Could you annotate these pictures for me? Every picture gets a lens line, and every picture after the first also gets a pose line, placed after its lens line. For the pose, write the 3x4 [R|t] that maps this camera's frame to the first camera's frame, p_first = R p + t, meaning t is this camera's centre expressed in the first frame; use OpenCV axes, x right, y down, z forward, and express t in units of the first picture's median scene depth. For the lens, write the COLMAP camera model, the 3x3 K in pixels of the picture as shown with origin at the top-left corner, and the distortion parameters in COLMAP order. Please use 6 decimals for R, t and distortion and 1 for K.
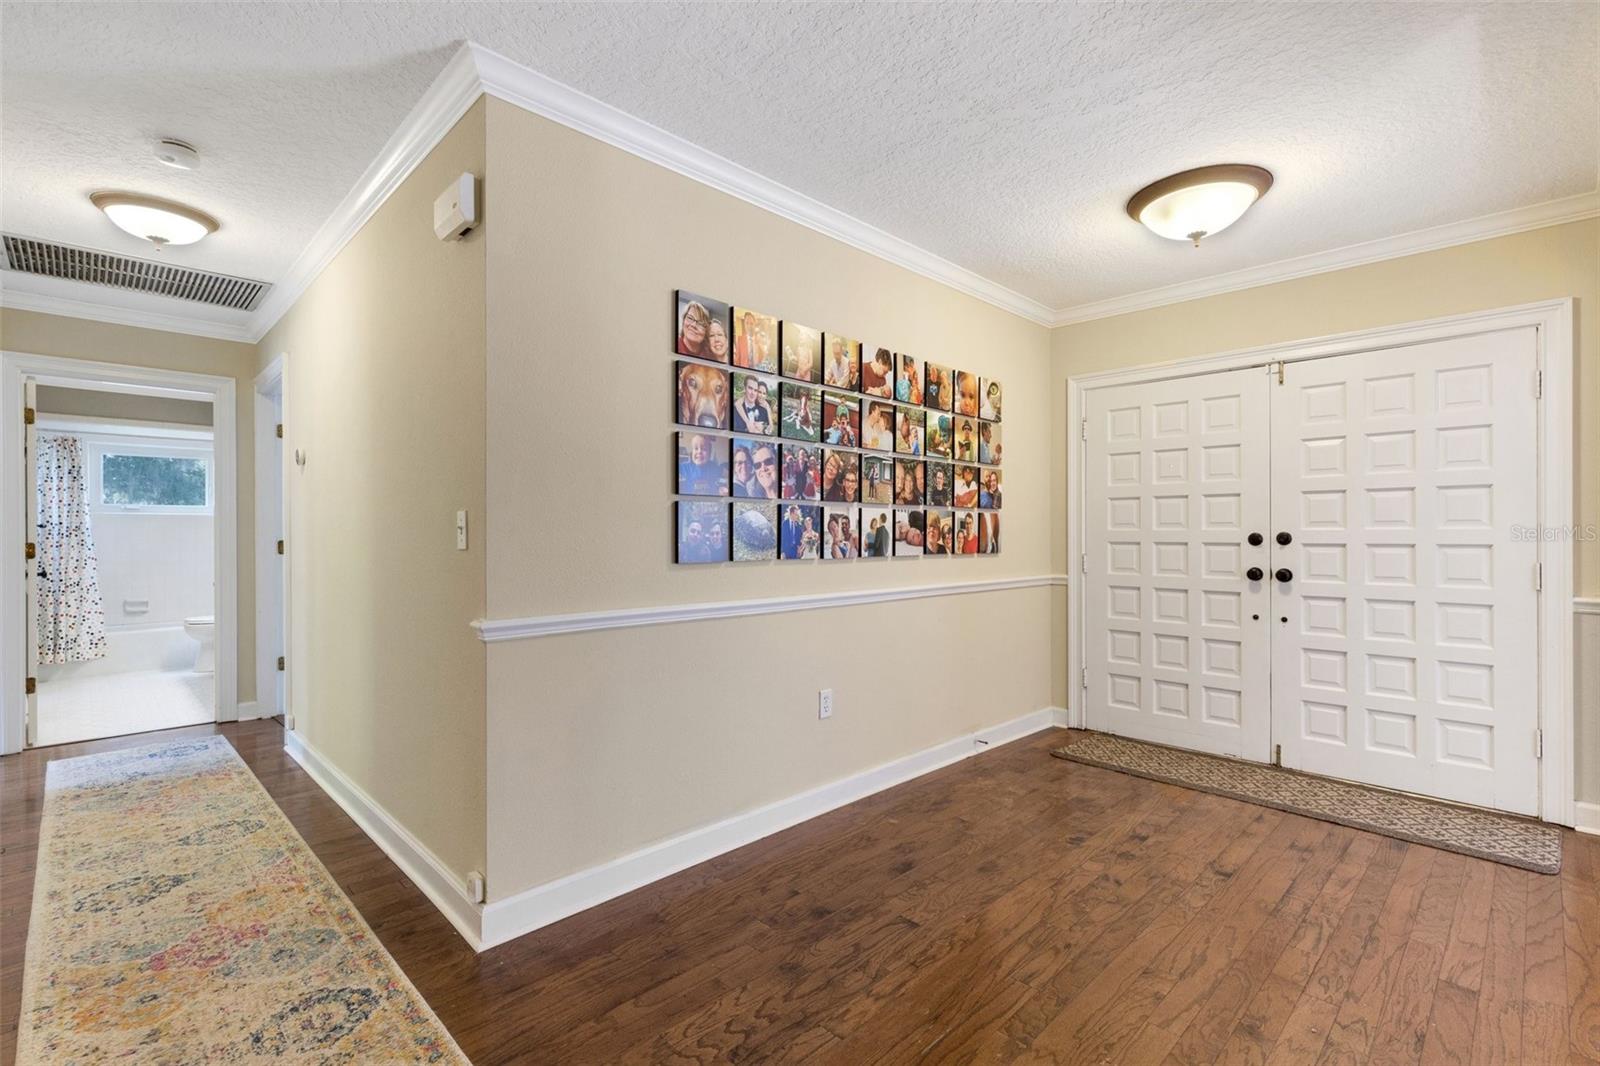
lens RADIAL K [[731.9, 0, 799.4], [0, 731.9, 527.1], [0, 0, 1]] dist [0.009242, 0.001312]
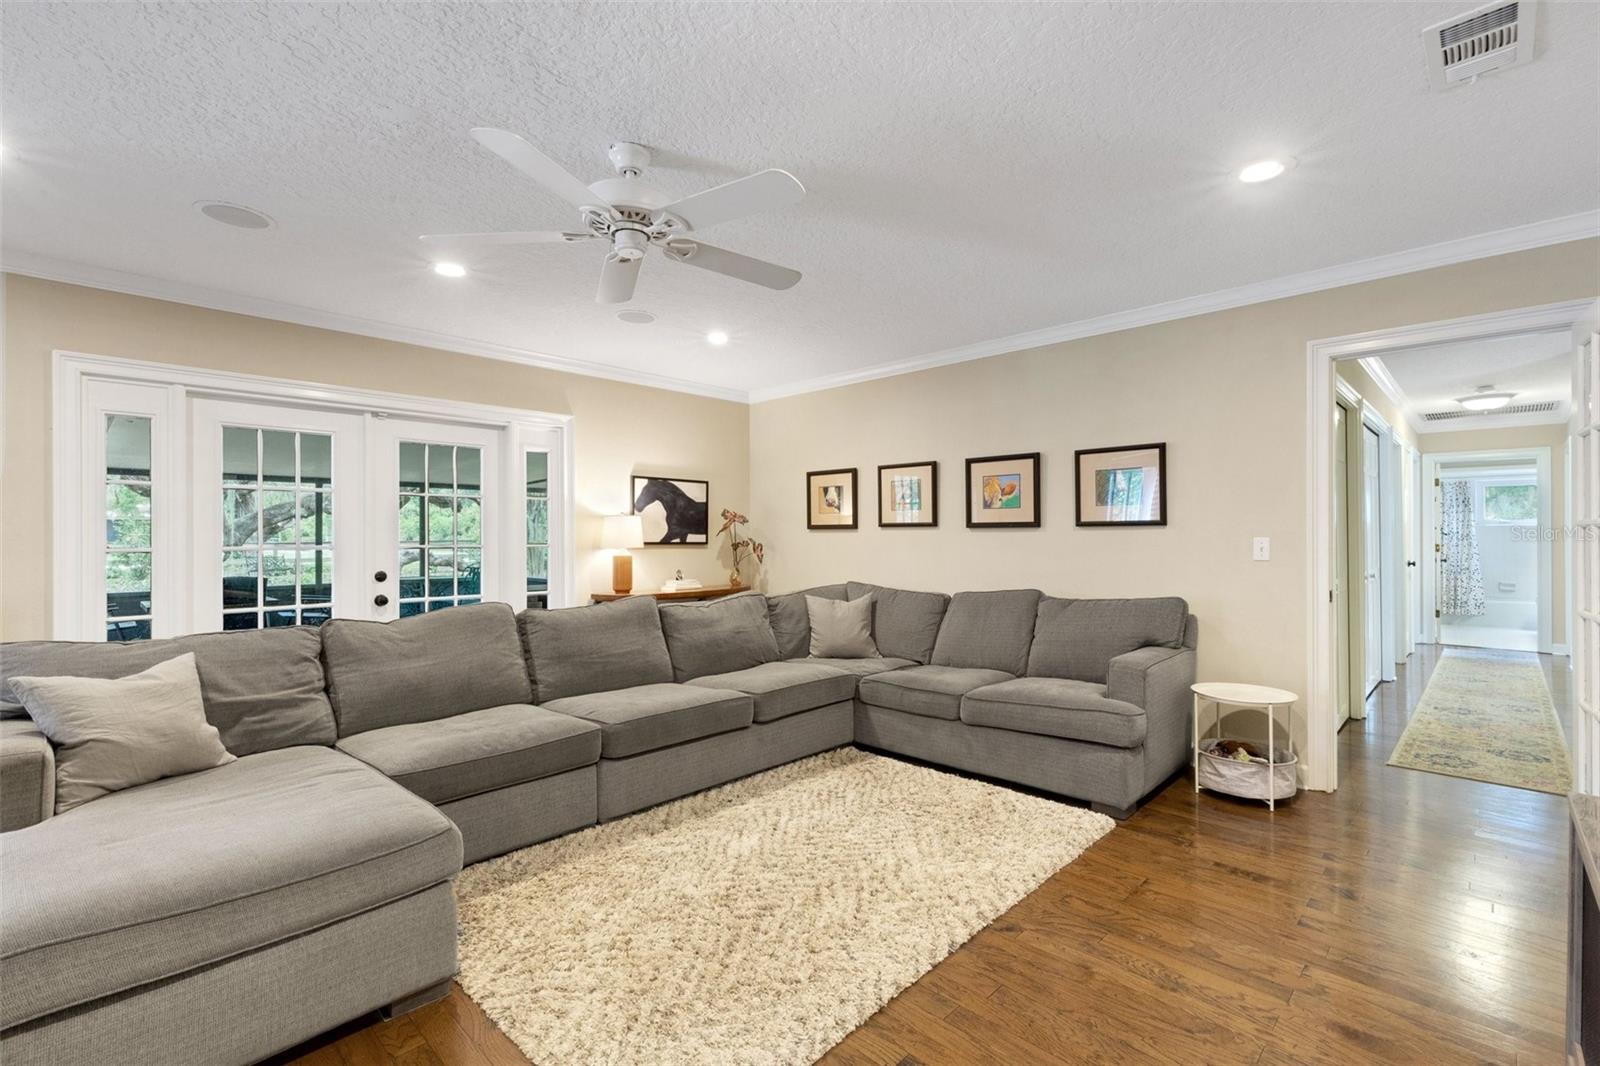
lens RADIAL K [[731.9, 0, 795.1], [0, 731.9, 538.0], [0, 0, 1]] dist [0.009242, 0.001312]
pose [[0.025904, 0.009118, -0.999623, 0.449839], [0.007832, 0.999926, 0.009324, -0.013816], [0.999634, -0.008071, 0.025830, -0.387943]]
